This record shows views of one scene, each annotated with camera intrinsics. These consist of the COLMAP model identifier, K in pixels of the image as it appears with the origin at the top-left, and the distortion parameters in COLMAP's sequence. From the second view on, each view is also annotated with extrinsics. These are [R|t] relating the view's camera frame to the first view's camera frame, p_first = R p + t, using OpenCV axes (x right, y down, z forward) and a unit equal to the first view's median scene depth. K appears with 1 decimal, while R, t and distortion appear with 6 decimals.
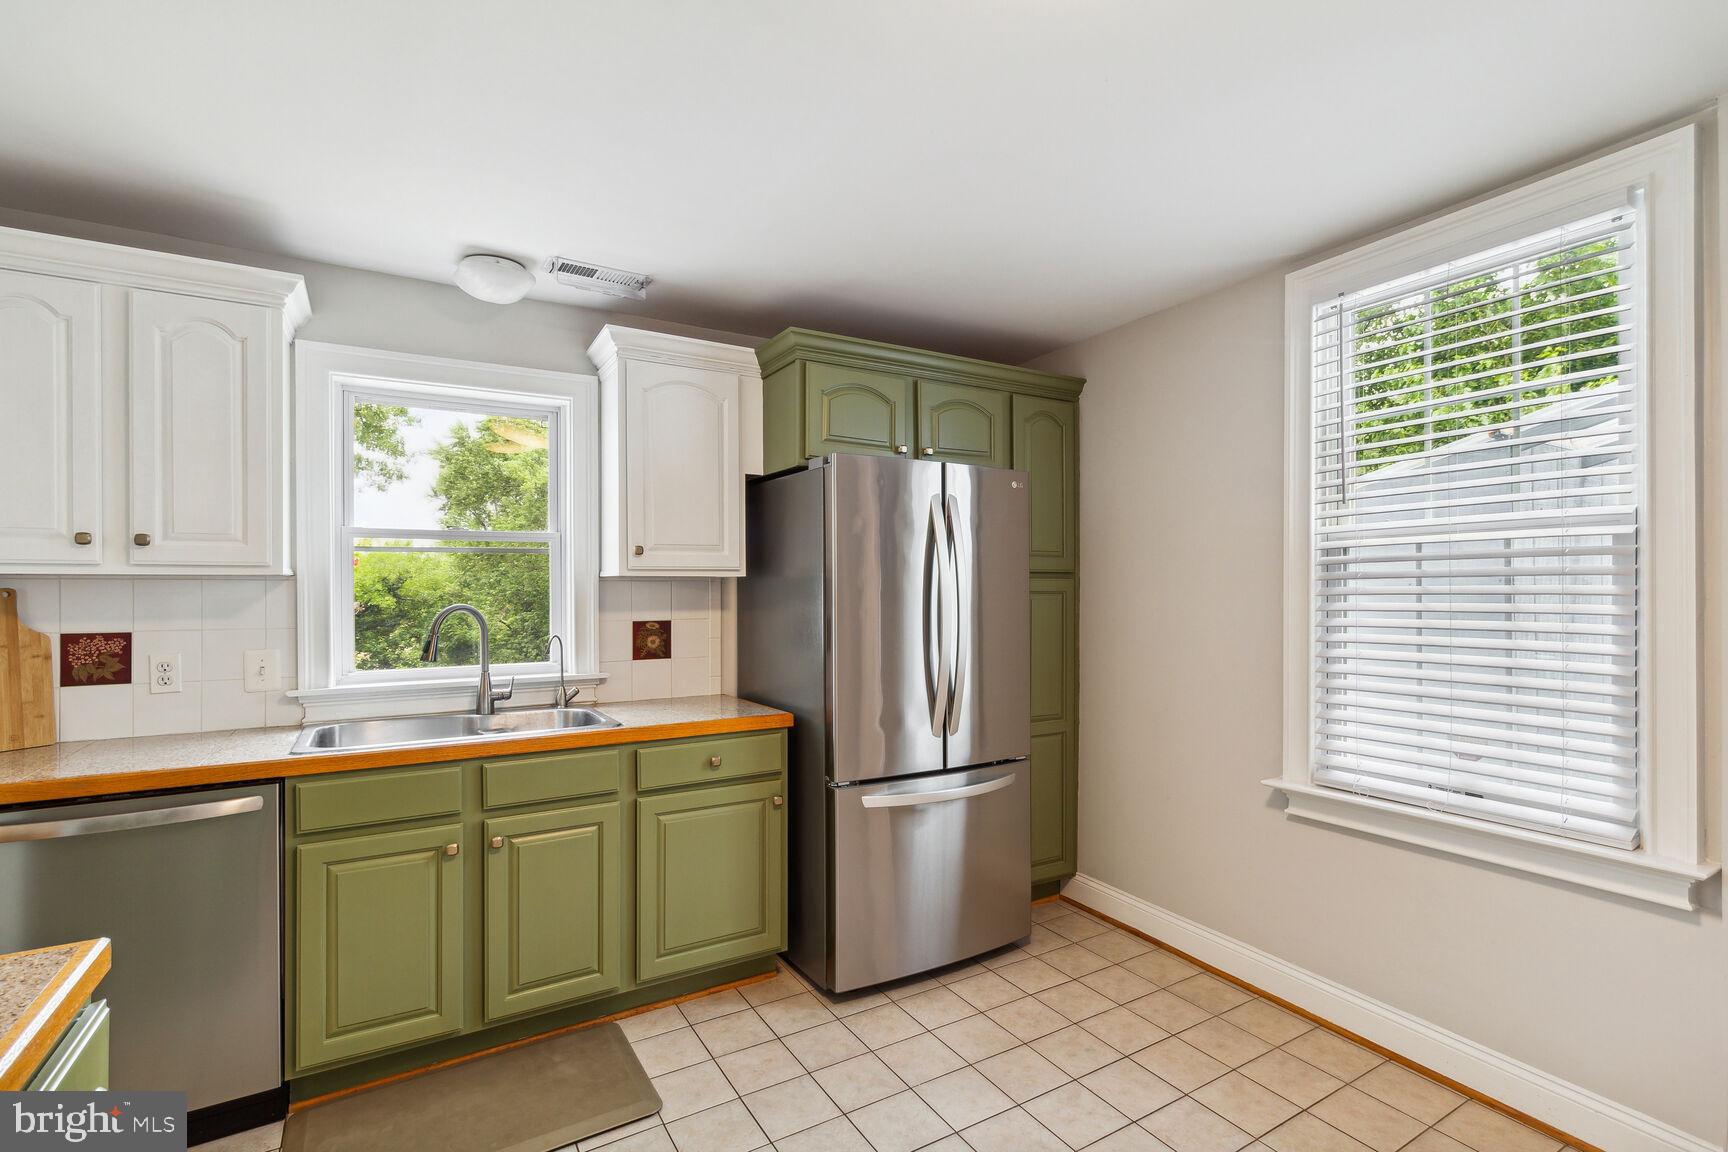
lens RADIAL K [[795.6, 0, 895.9], [0, 795.6, 586.7], [0, 0, 1]] dist [-0.001919, -0.000340]
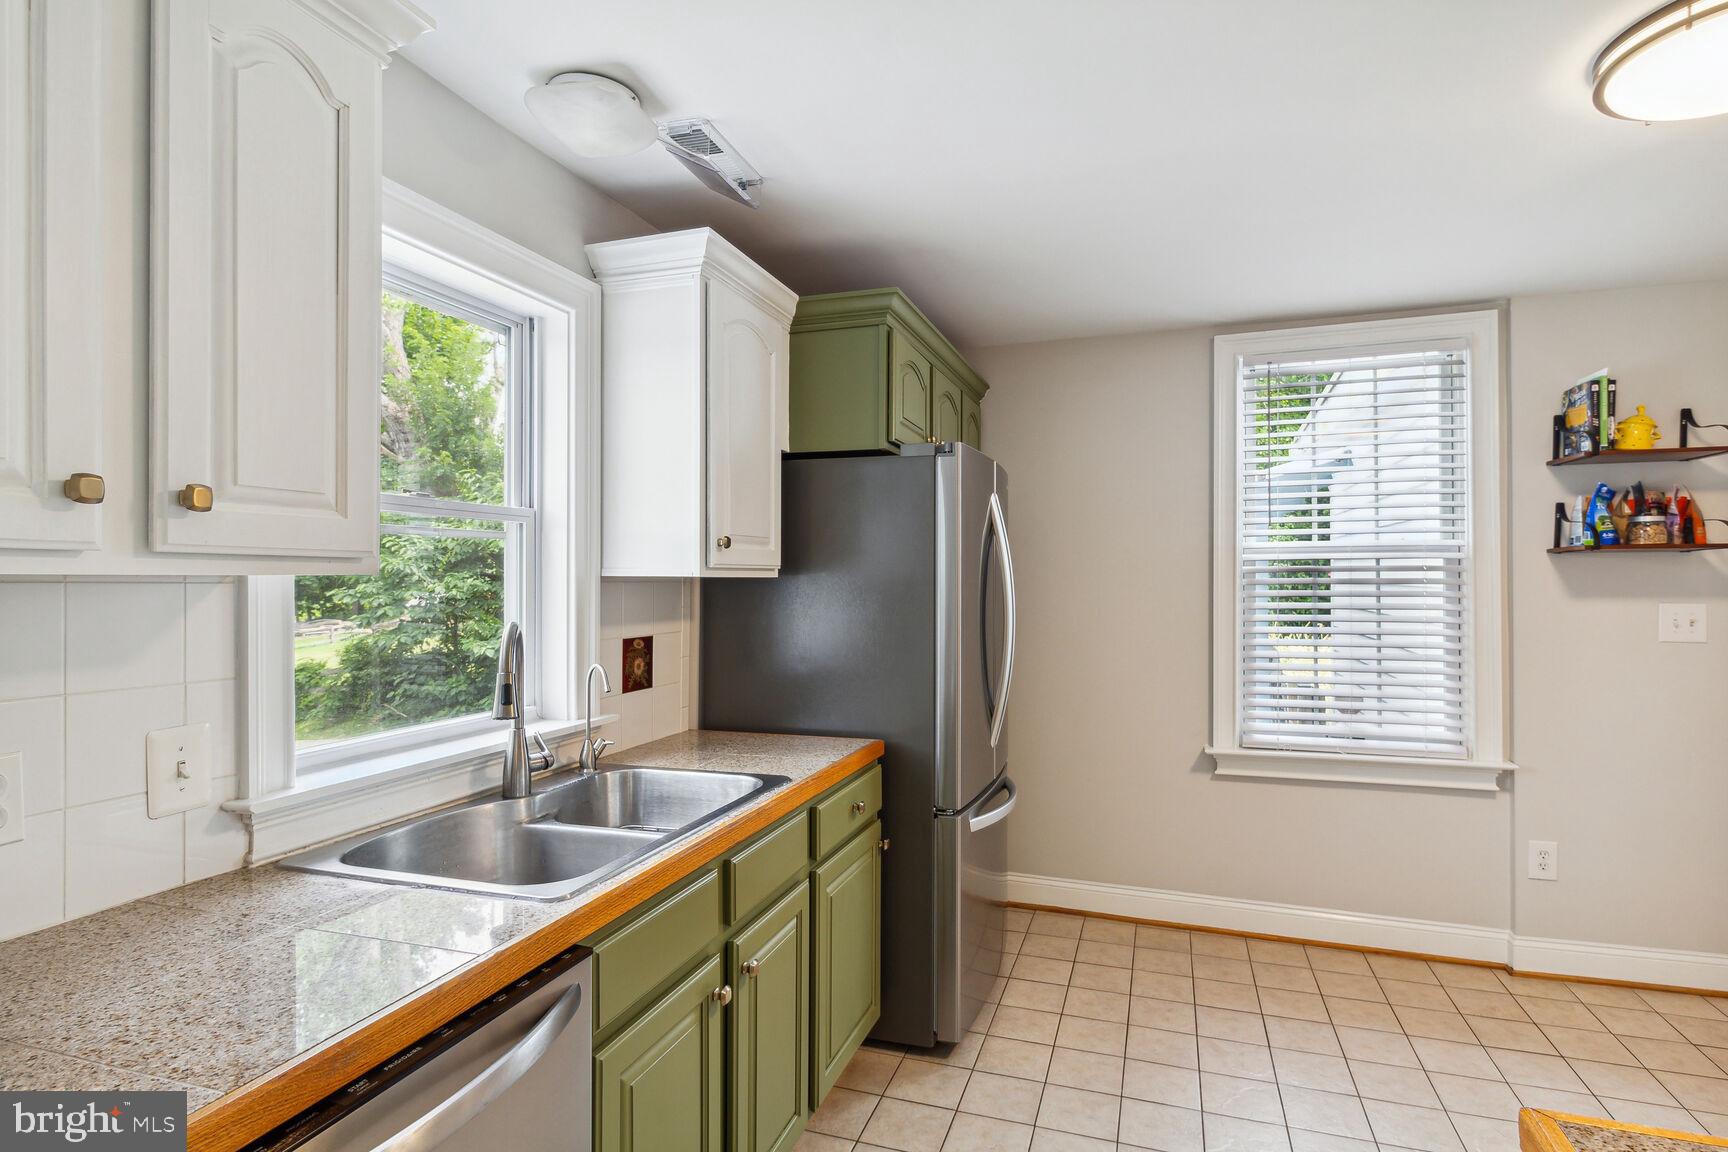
lens RADIAL K [[894.4, 0, 871.9], [0, 894.4, 582.4], [0, 0, 1]] dist [0.018714, 0.000382]
pose [[0.757031, 0.002585, 0.653374, -0.814546], [-0.005567, 0.999981, 0.002494, -0.011984], [-0.653355, -0.005525, 0.757032, 0.297605]]
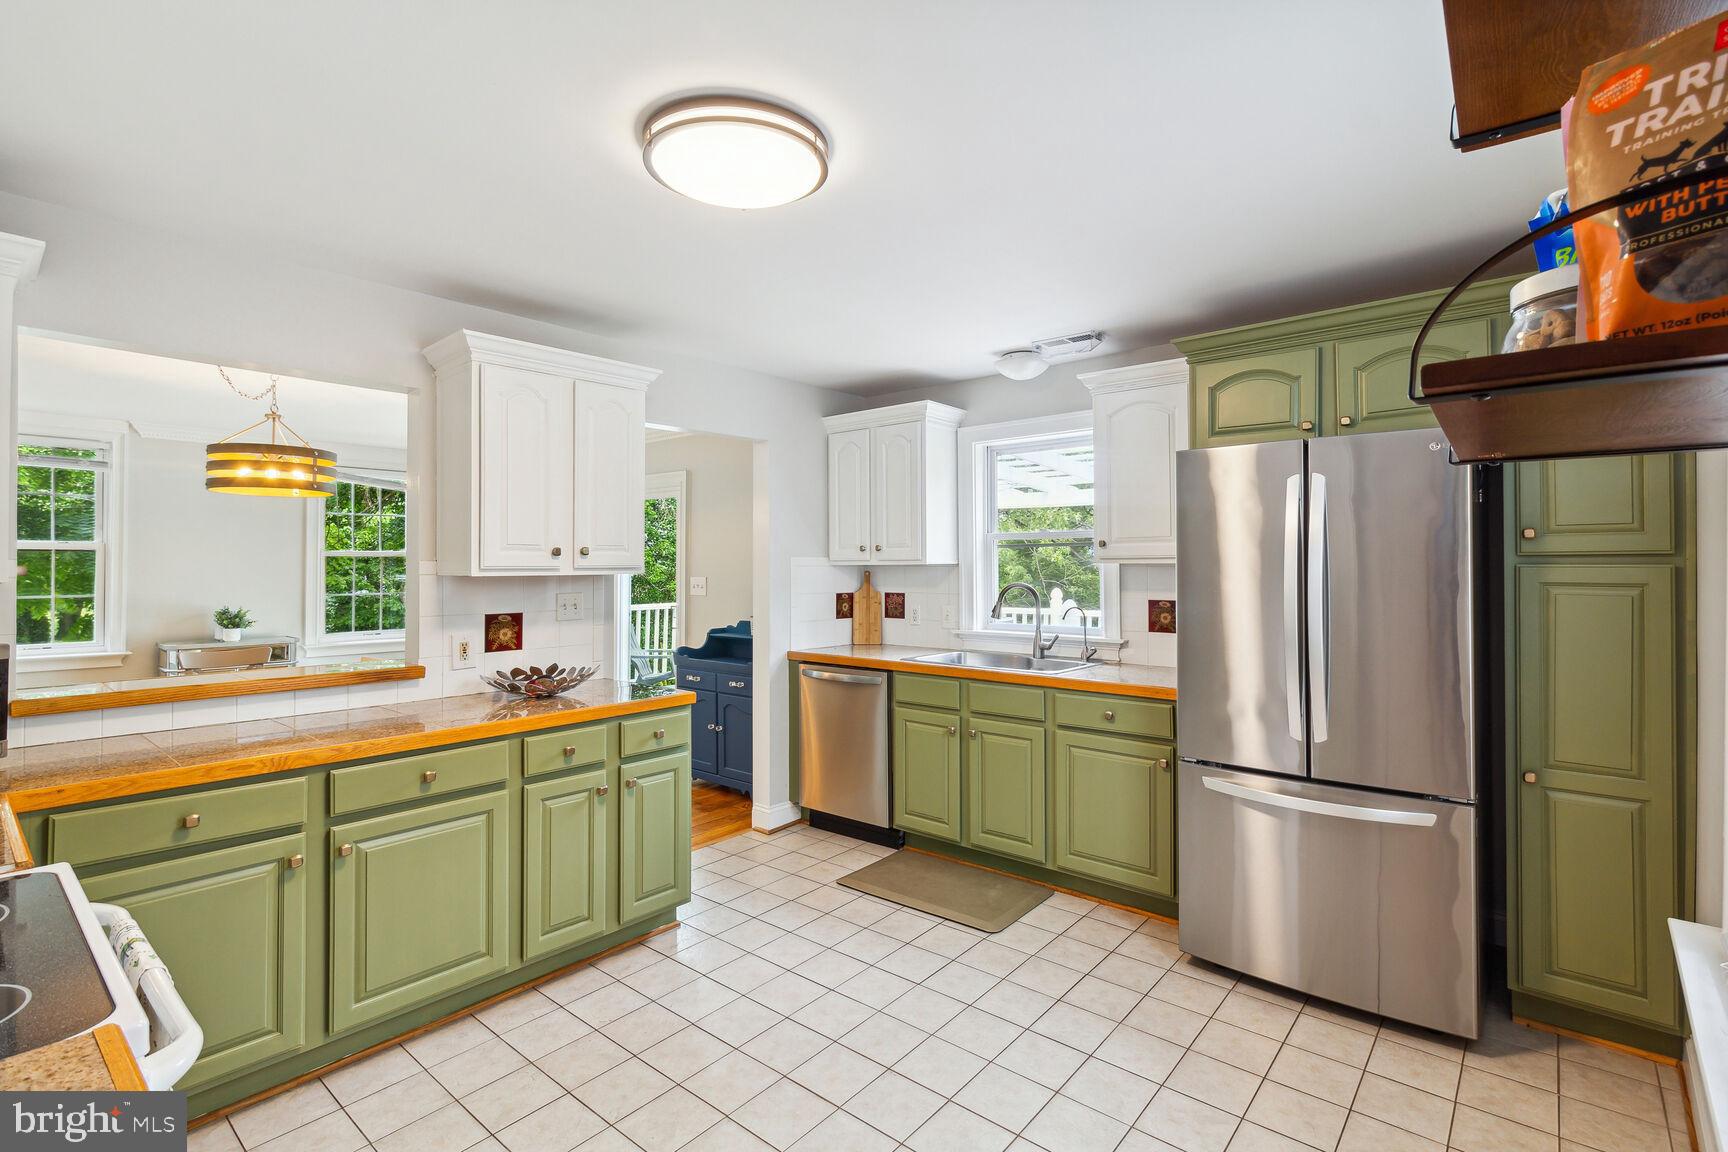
lens RADIAL K [[800.3, 0, 875.4], [0, 800.3, 558.8], [0, 0, 1]] dist [0.001138, 0.000516]
pose [[0.323288, -0.003517, -0.946294, 0.826770], [0.006797, 0.999976, -0.001394, -0.023940], [0.946276, -0.005981, 0.323304, 0.258149]]
